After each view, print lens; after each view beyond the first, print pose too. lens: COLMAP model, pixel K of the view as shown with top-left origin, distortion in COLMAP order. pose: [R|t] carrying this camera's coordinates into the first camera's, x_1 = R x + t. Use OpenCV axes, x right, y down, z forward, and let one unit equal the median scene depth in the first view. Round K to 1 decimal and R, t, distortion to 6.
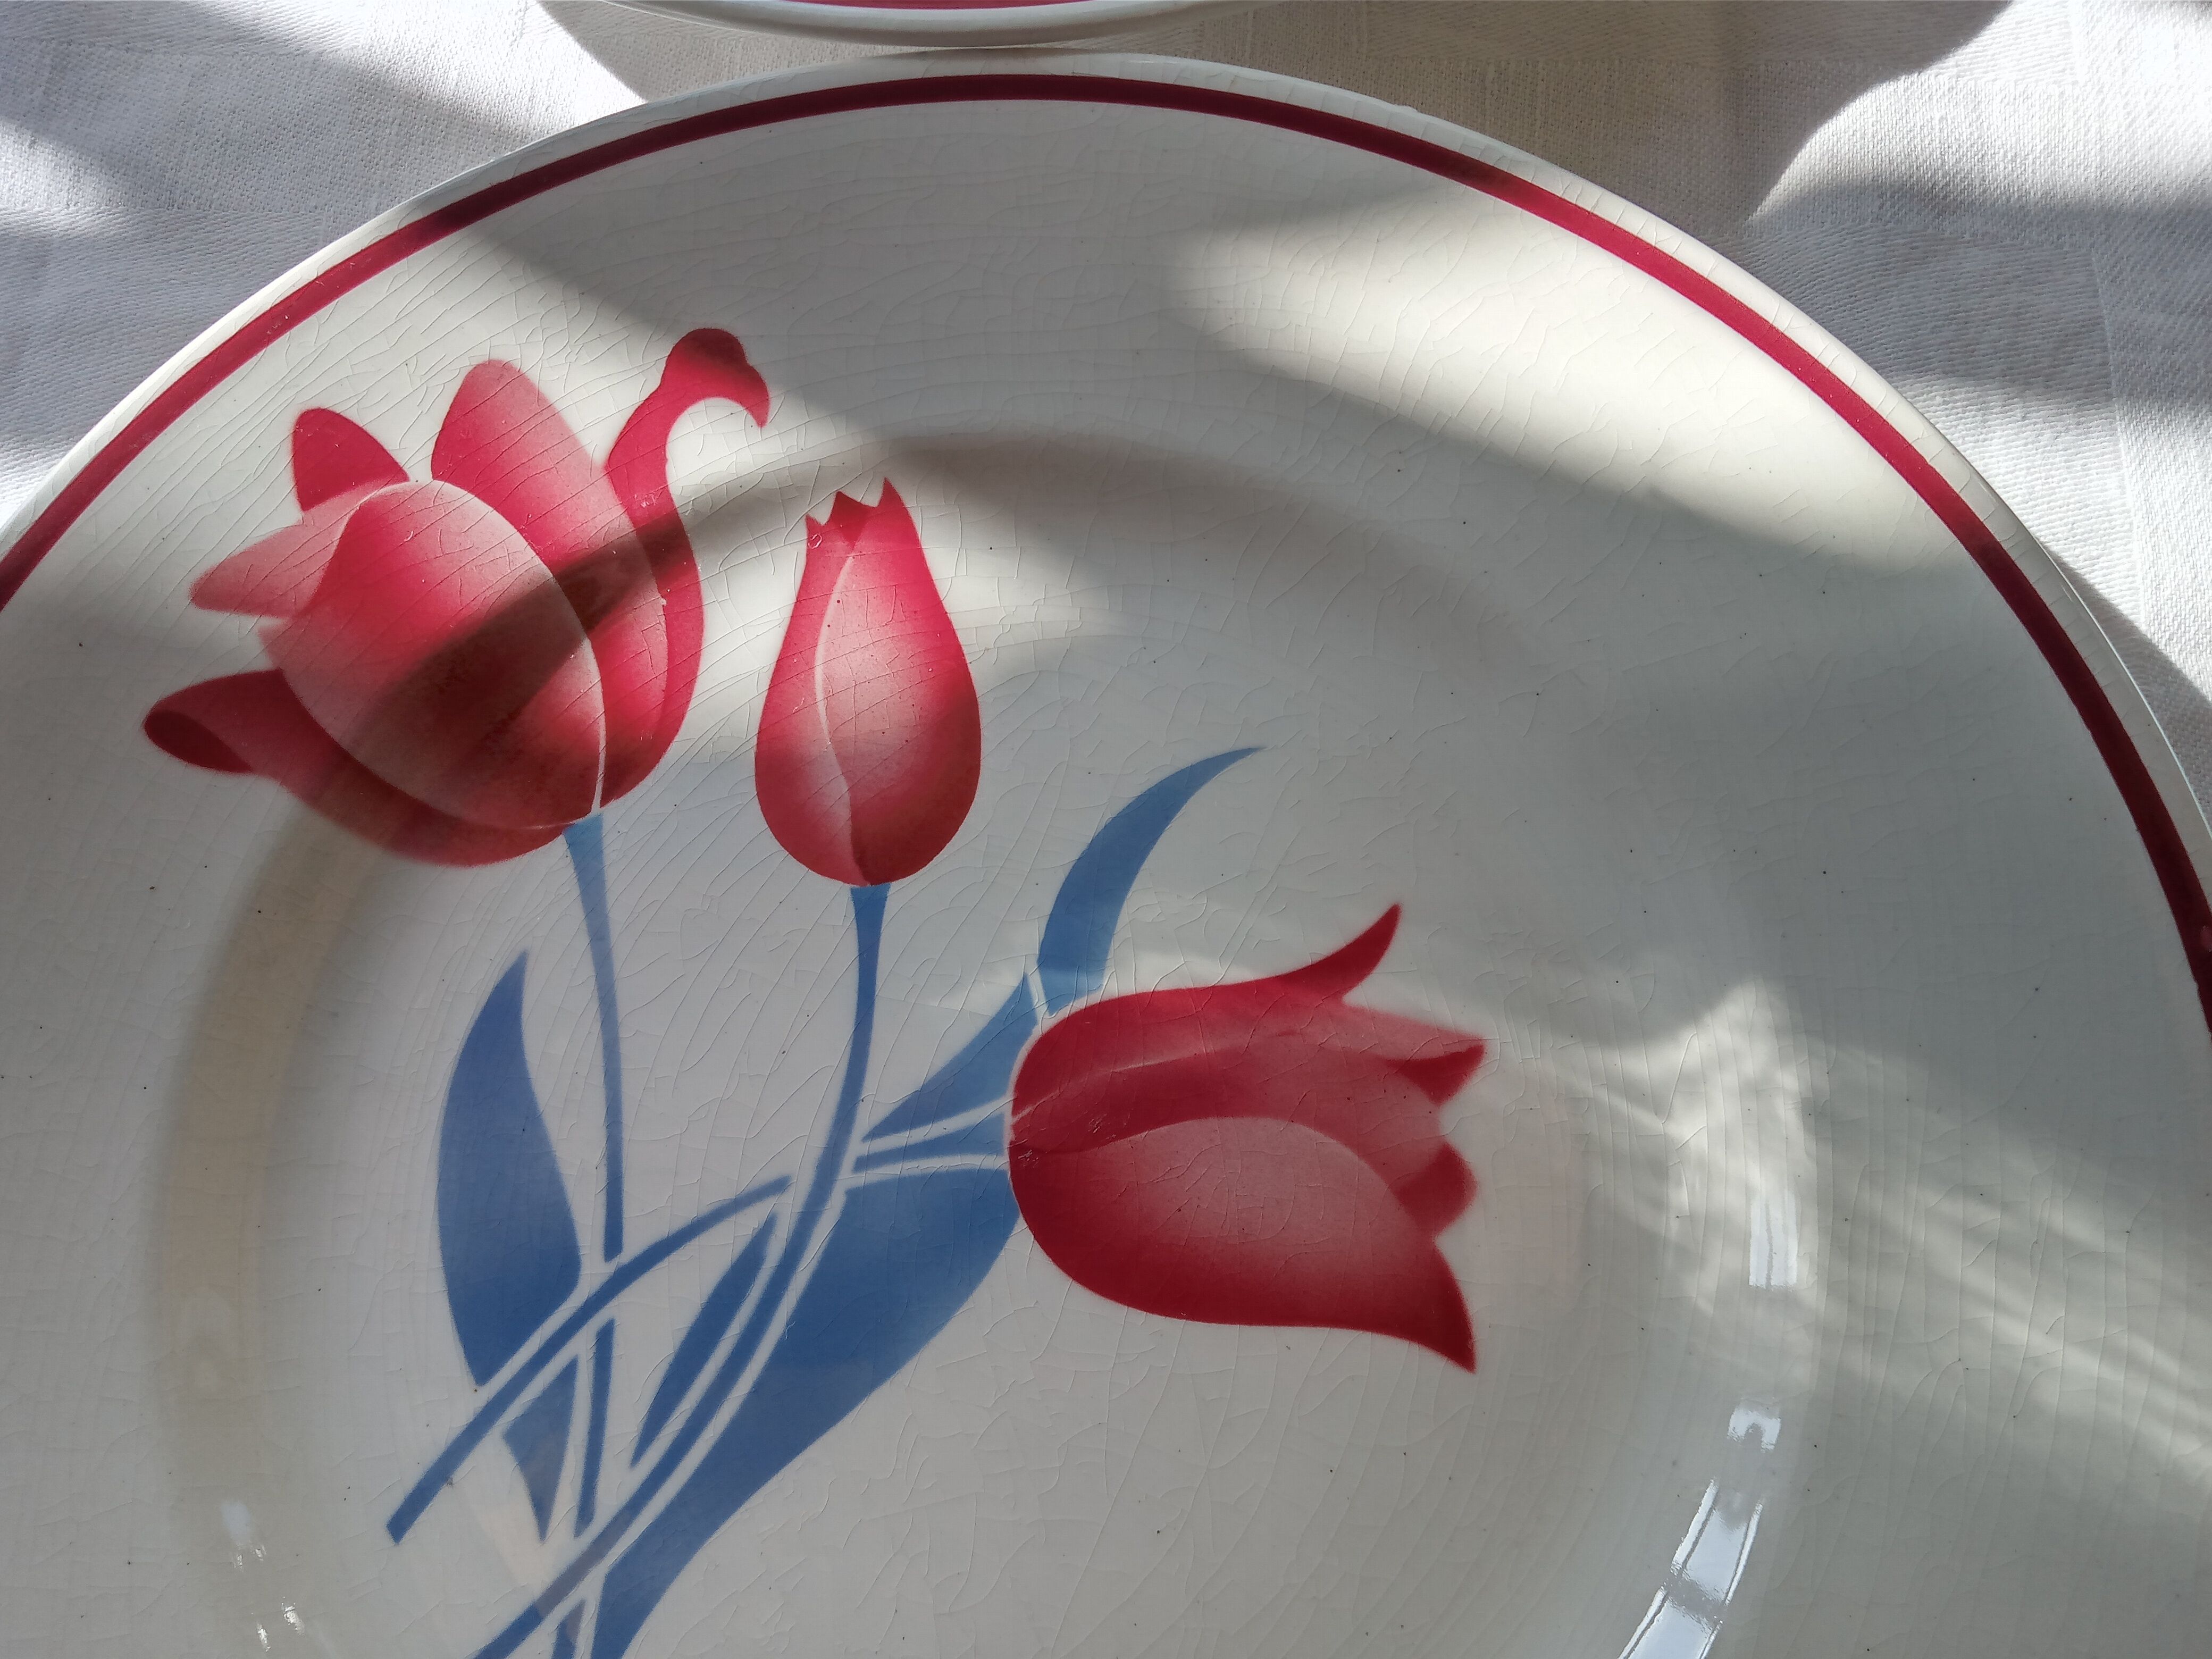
lens RADIAL K [[1776.1, 0, 1097.3], [0, 1776.1, 835.7], [0, 0, 1]] dist [0.034167, -0.079994]
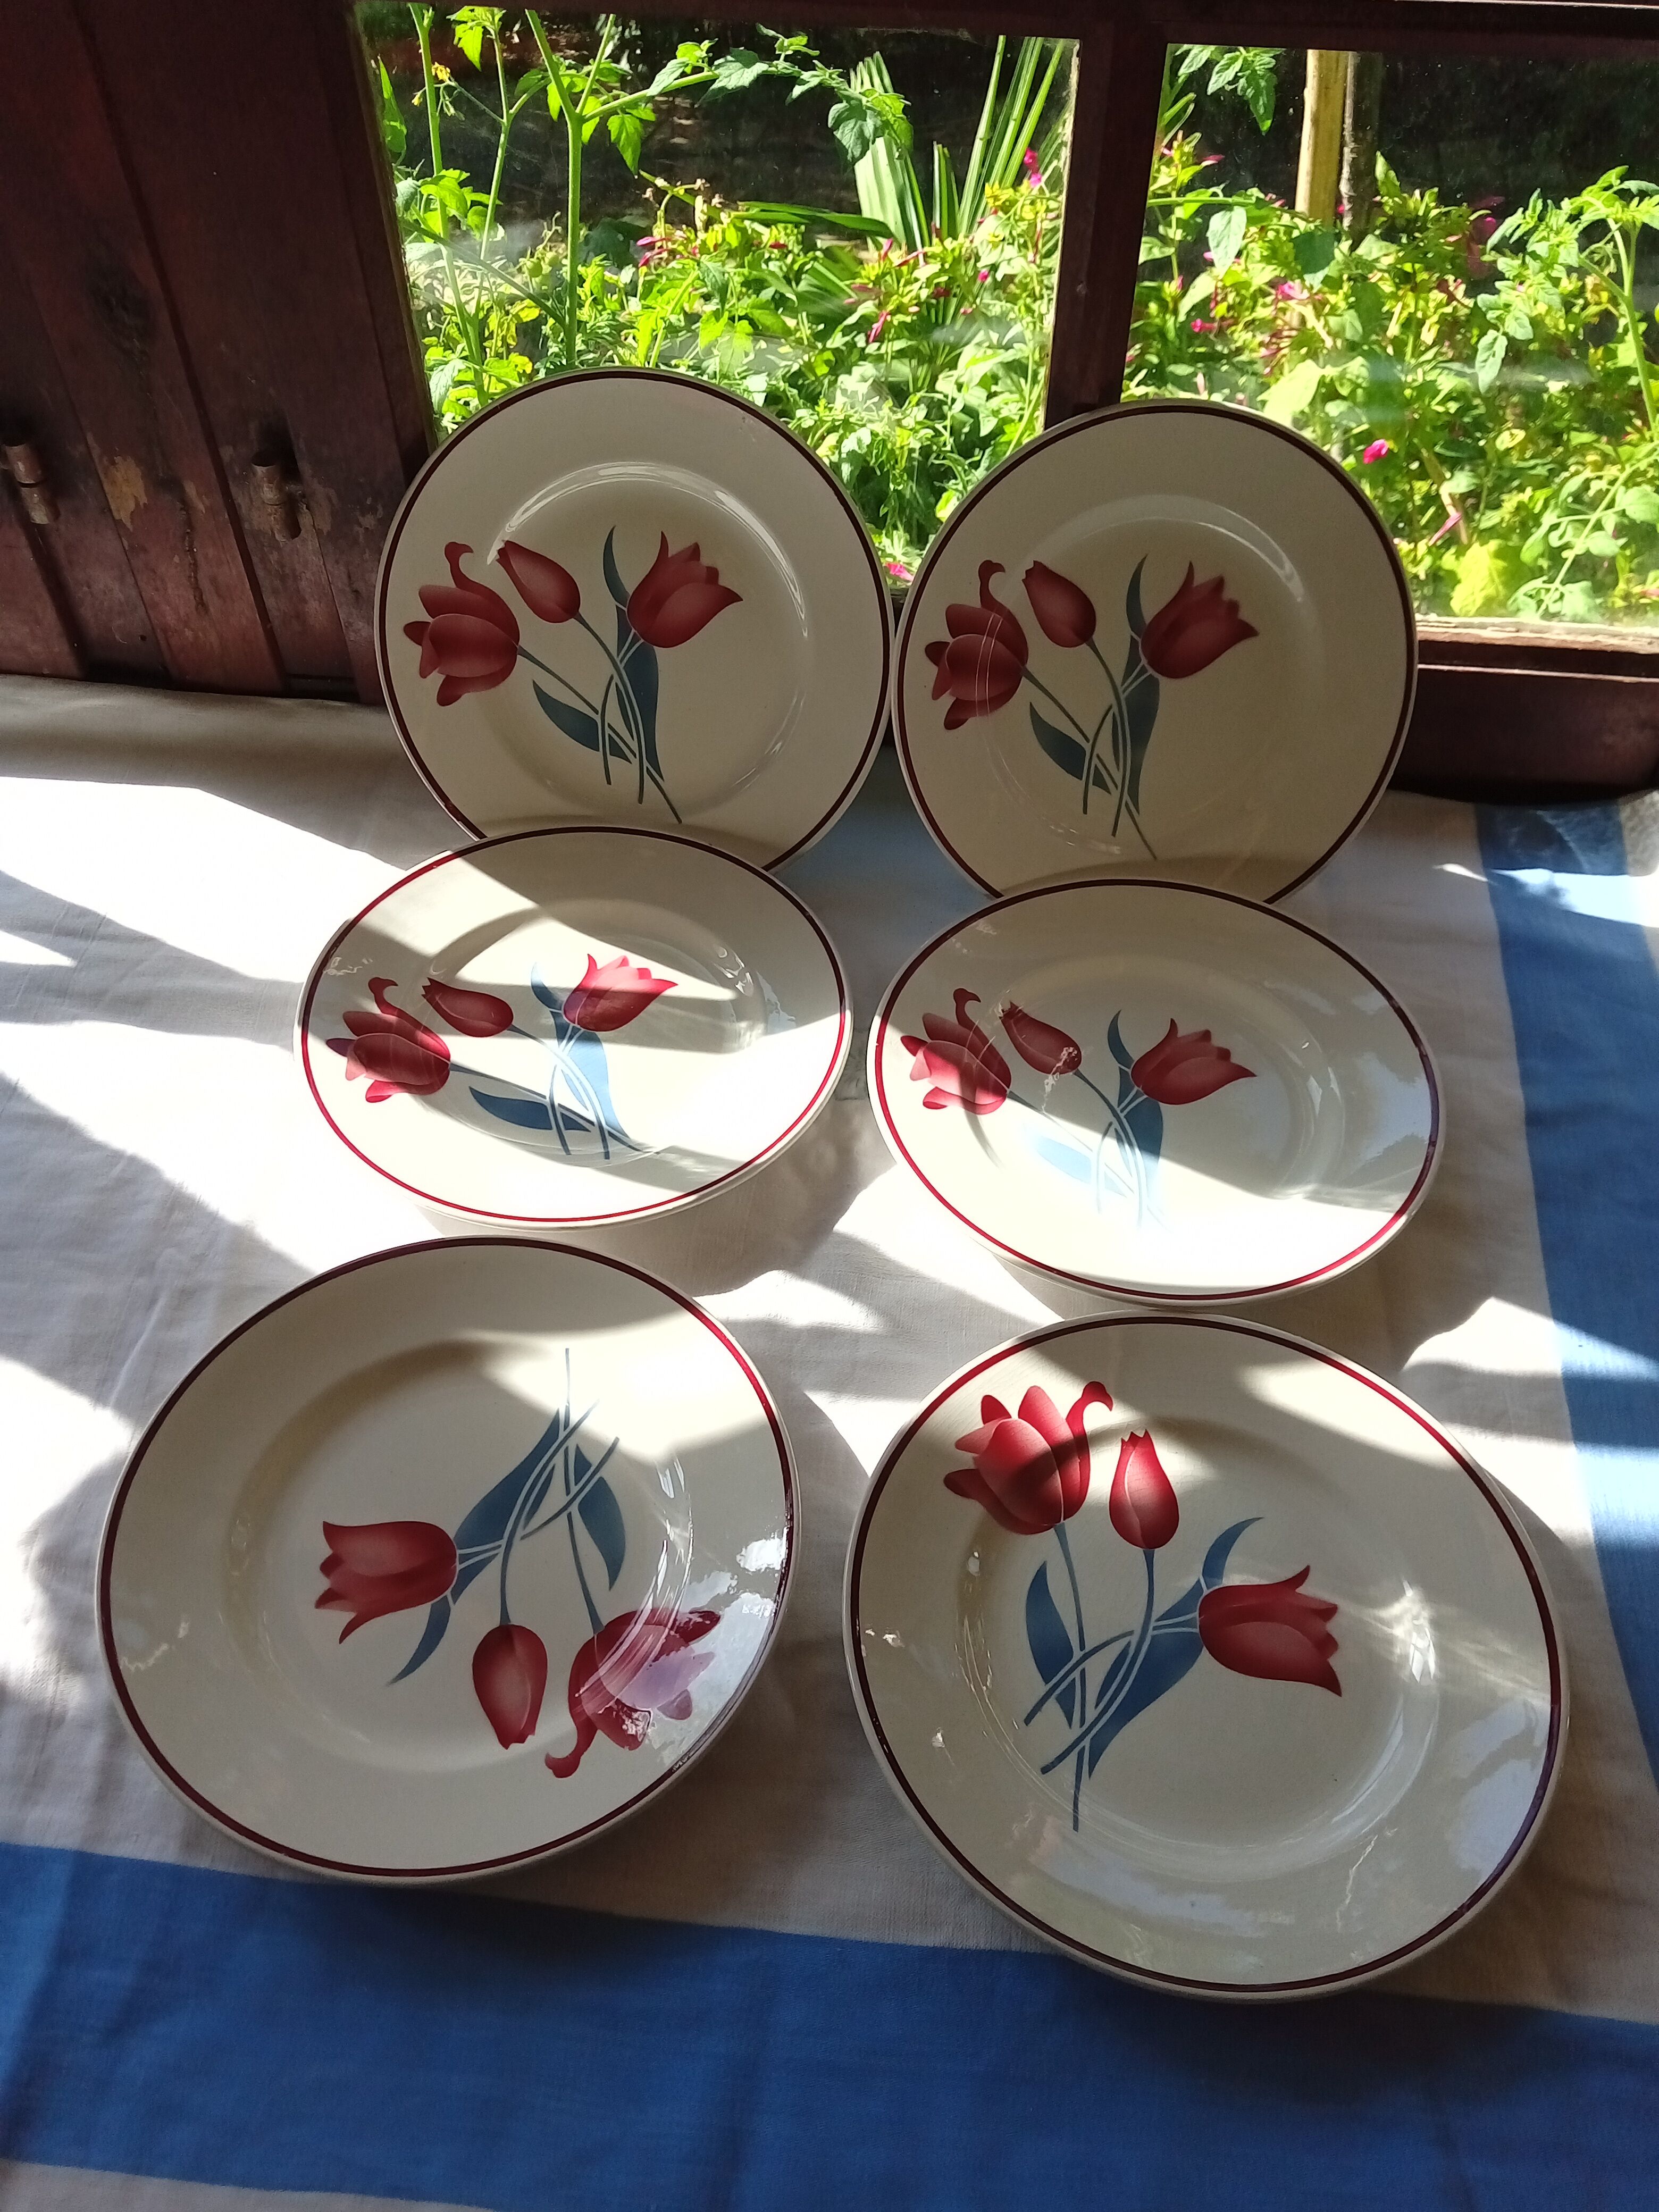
lens RADIAL K [[1776.1, 0, 825.1], [0, 1776.1, 1095.7], [0, 0, 1]] dist [0.034167, -0.079994]
pose [[0.996764, 0.079258, 0.013436, -0.876272], [-0.066375, 0.905723, -0.418641, 0.722272], [-0.045350, 0.416394, 0.908053, -2.437085]]
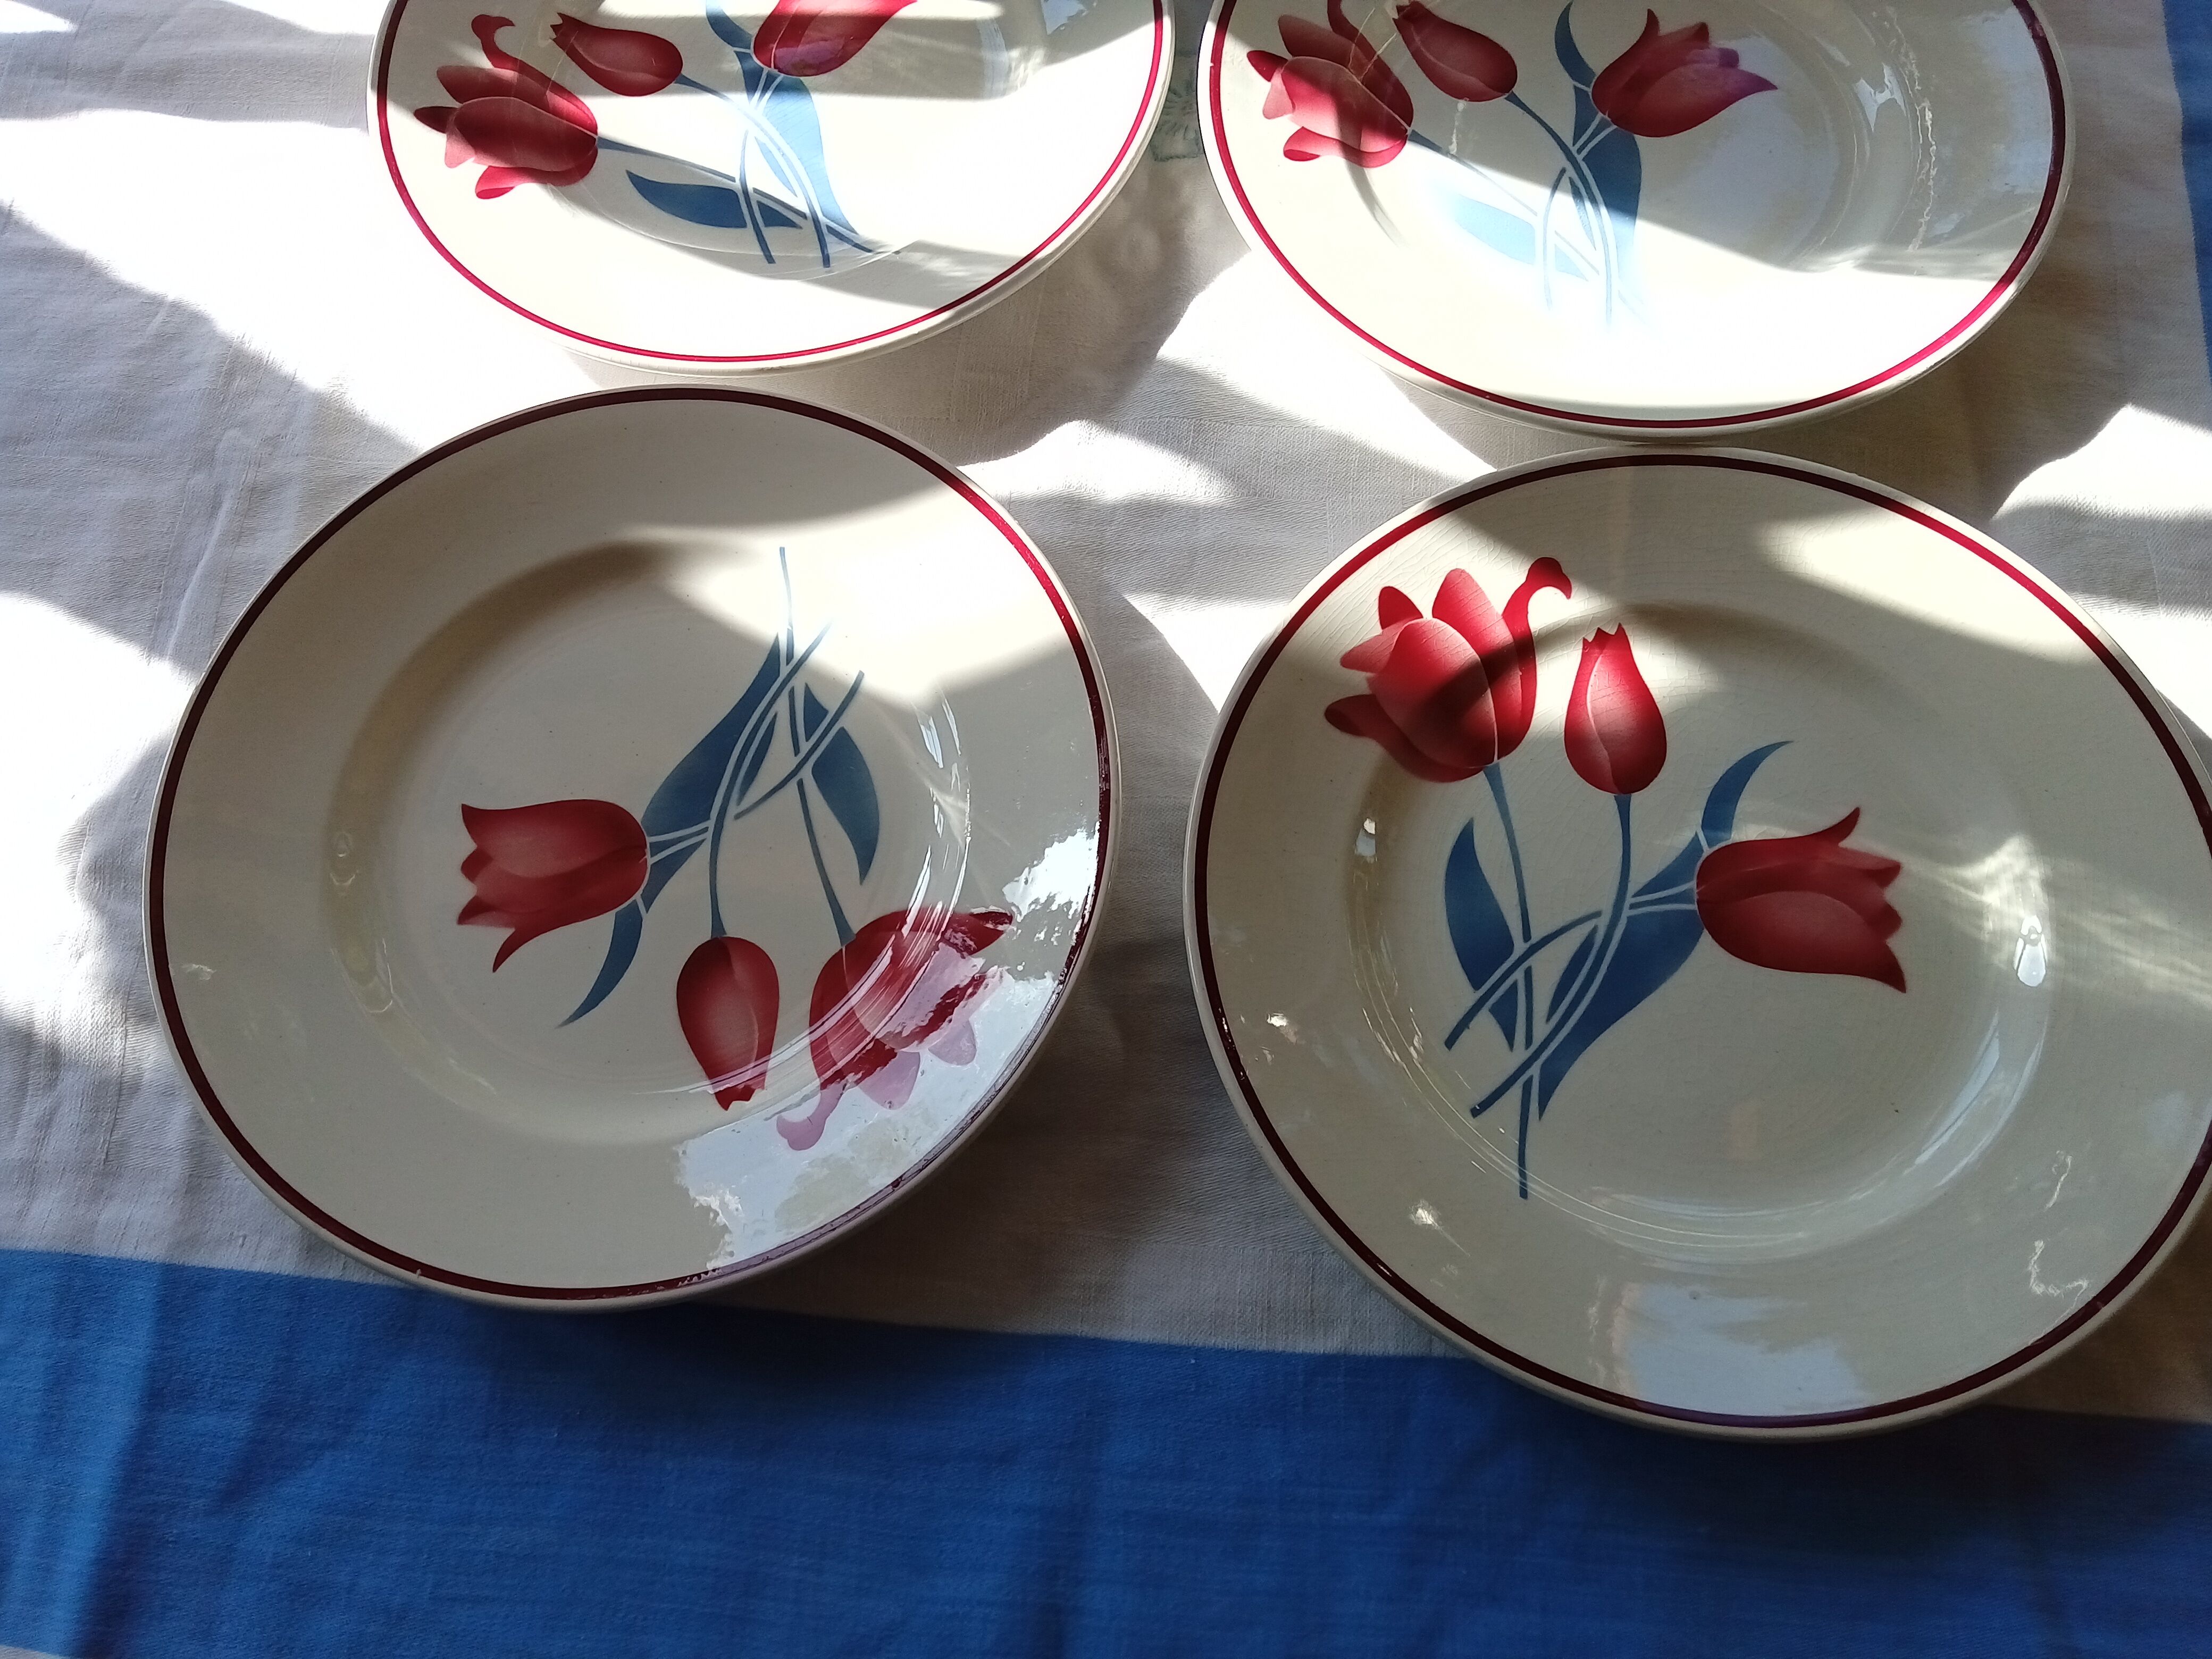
lens RADIAL K [[1776.1, 0, 1103.1], [0, 1776.1, 841.9], [0, 0, 1]] dist [0.034167, -0.079994]
pose [[0.999345, 0.030407, -0.019636, -0.786743], [-0.032401, 0.993311, -0.110829, 0.382477], [0.016134, 0.111393, 0.993646, -1.353636]]
